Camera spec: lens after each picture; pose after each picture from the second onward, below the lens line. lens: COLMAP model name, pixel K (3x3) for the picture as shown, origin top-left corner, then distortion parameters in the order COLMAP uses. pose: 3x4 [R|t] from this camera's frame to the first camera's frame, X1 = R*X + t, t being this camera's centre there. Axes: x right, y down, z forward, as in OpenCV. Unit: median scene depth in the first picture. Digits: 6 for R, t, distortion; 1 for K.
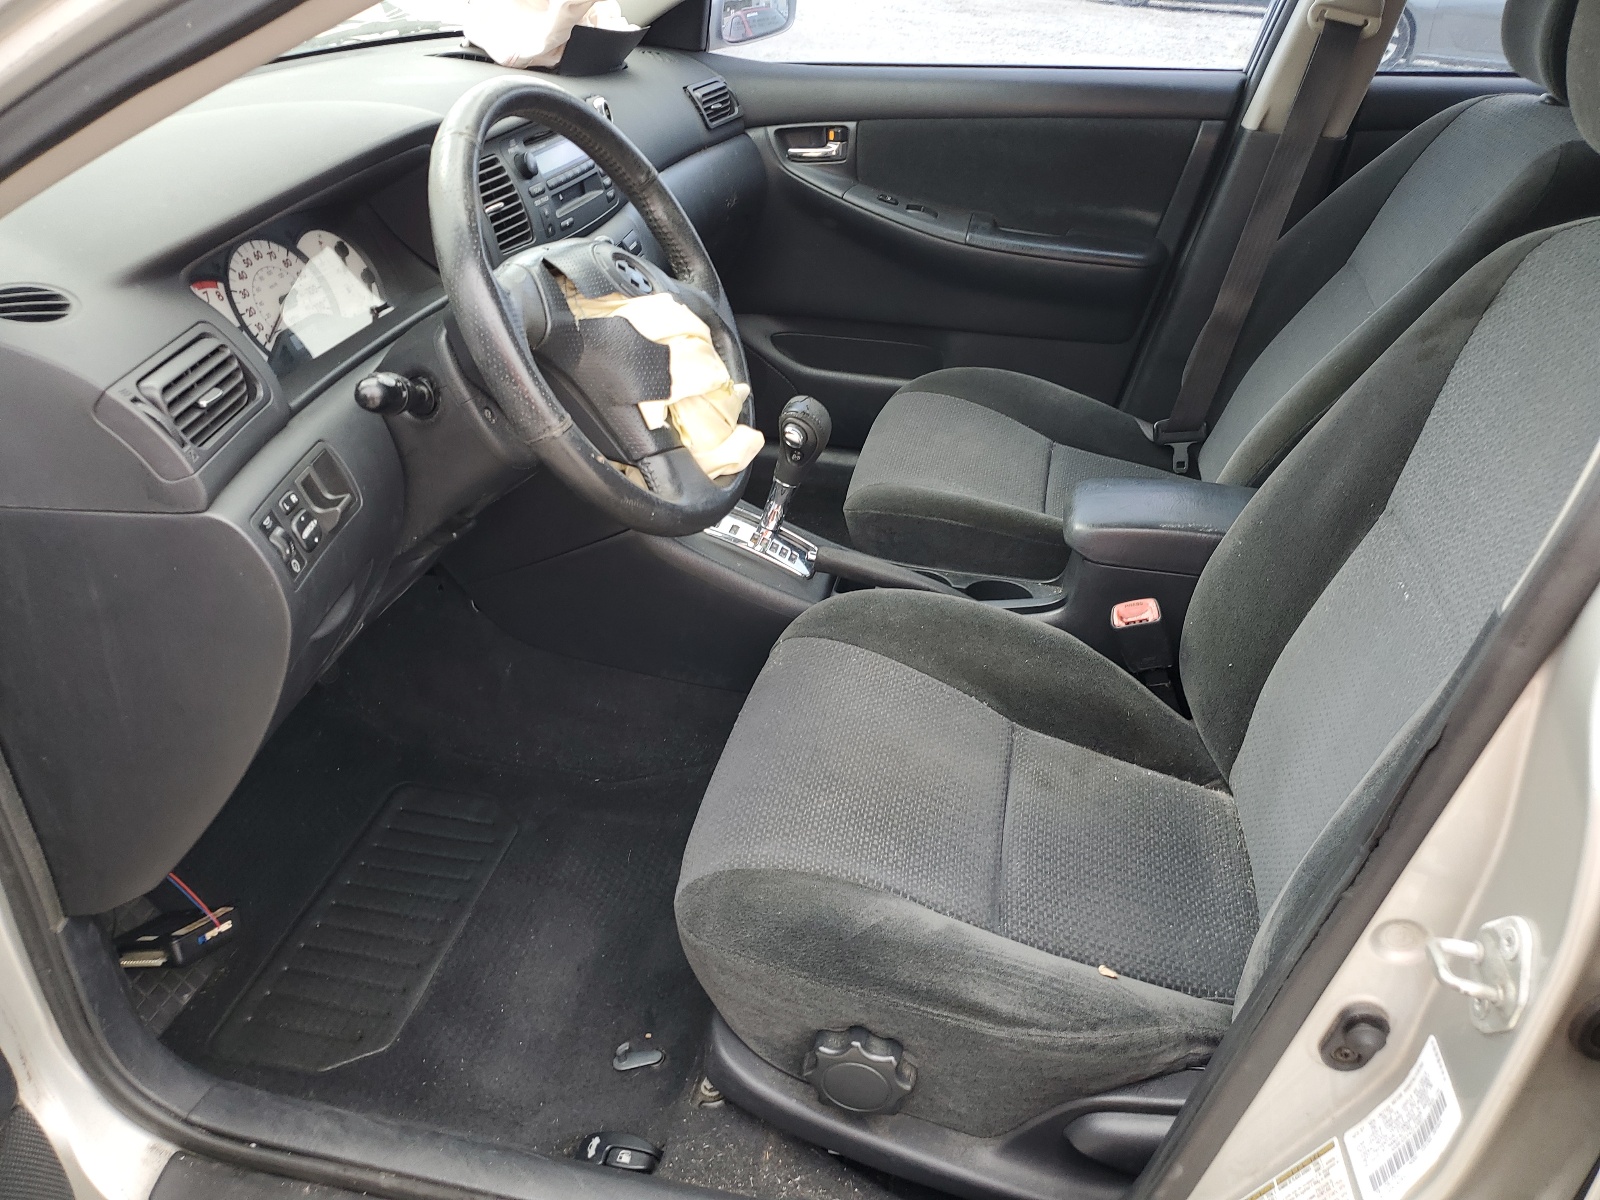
lens RADIAL K [[1216.2, 0, 800.0], [0, 1216.2, 600.0], [0, 0, 1]] dist [-0.007043, -0.004244]
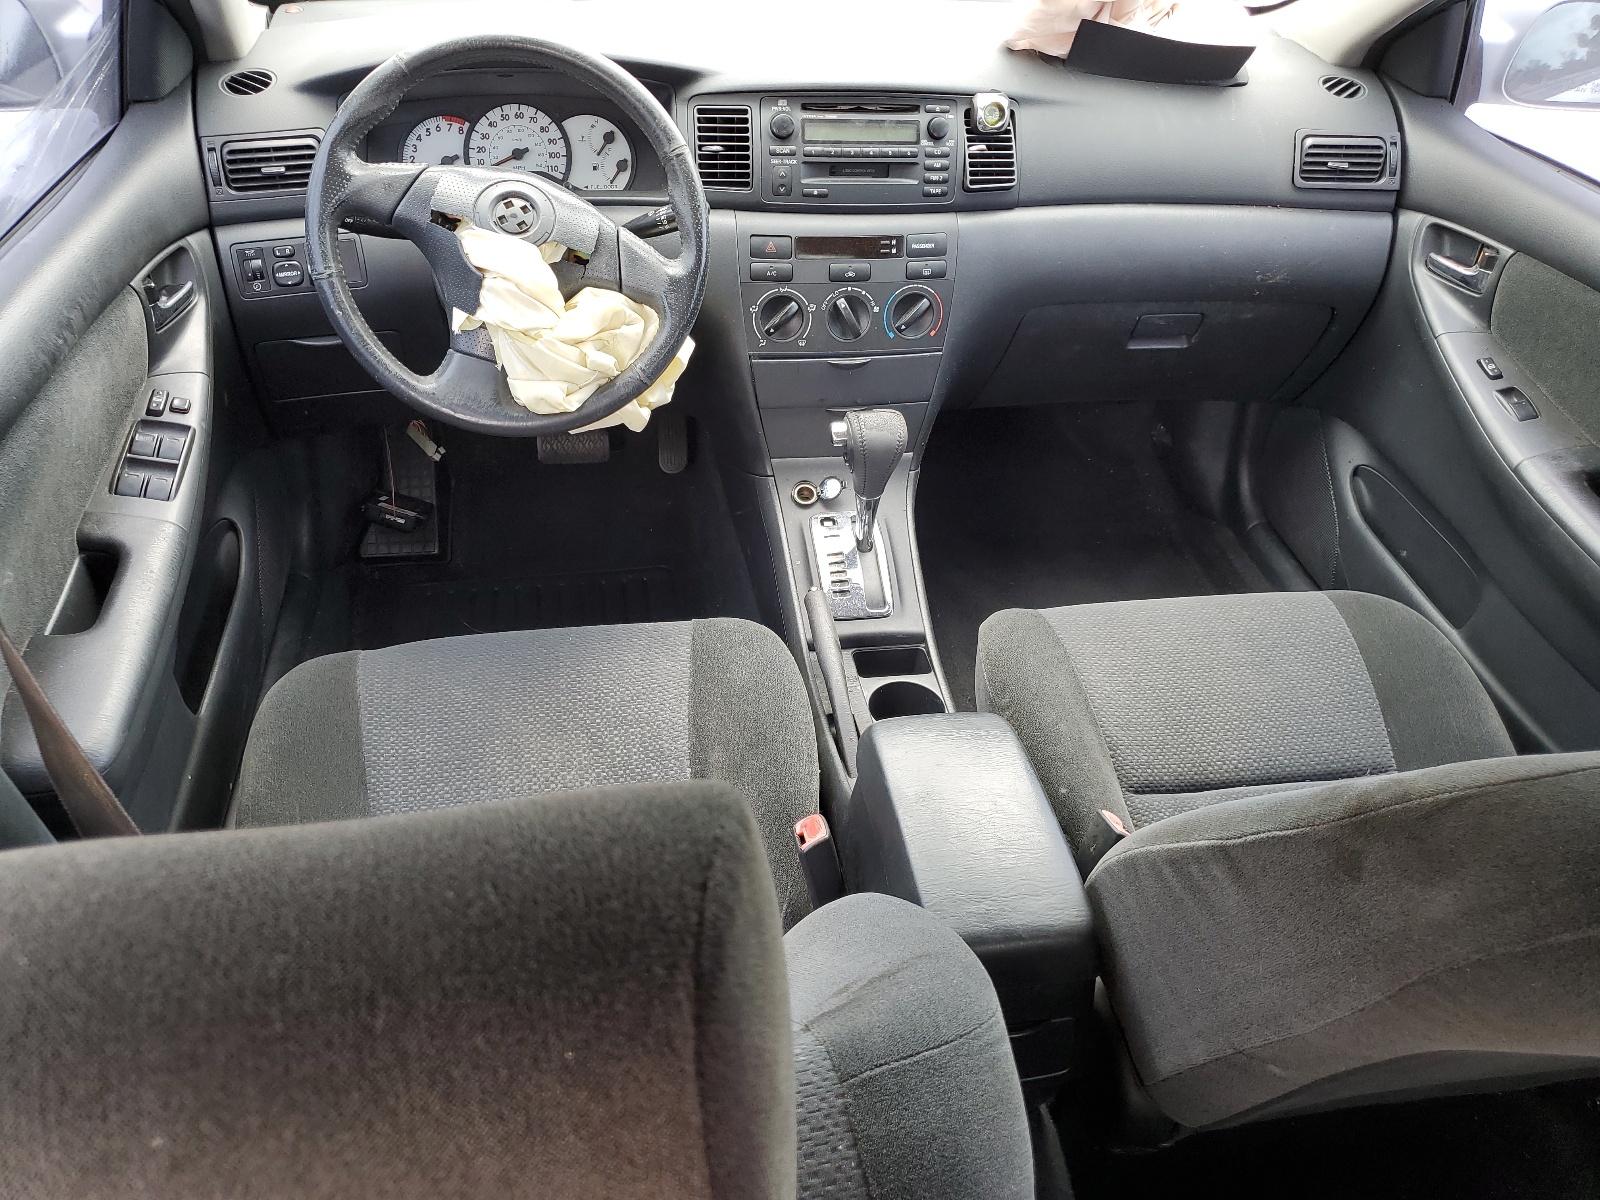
lens RADIAL K [[1216.2, 0, 800.0], [0, 1216.2, 600.0], [0, 0, 1]] dist [-0.007043, -0.004244]
pose [[0.359190, 0.572979, -0.736667, 0.777617], [-0.513539, 0.780443, 0.356632, -0.398484], [0.779269, 0.250208, 0.574574, 0.464673]]
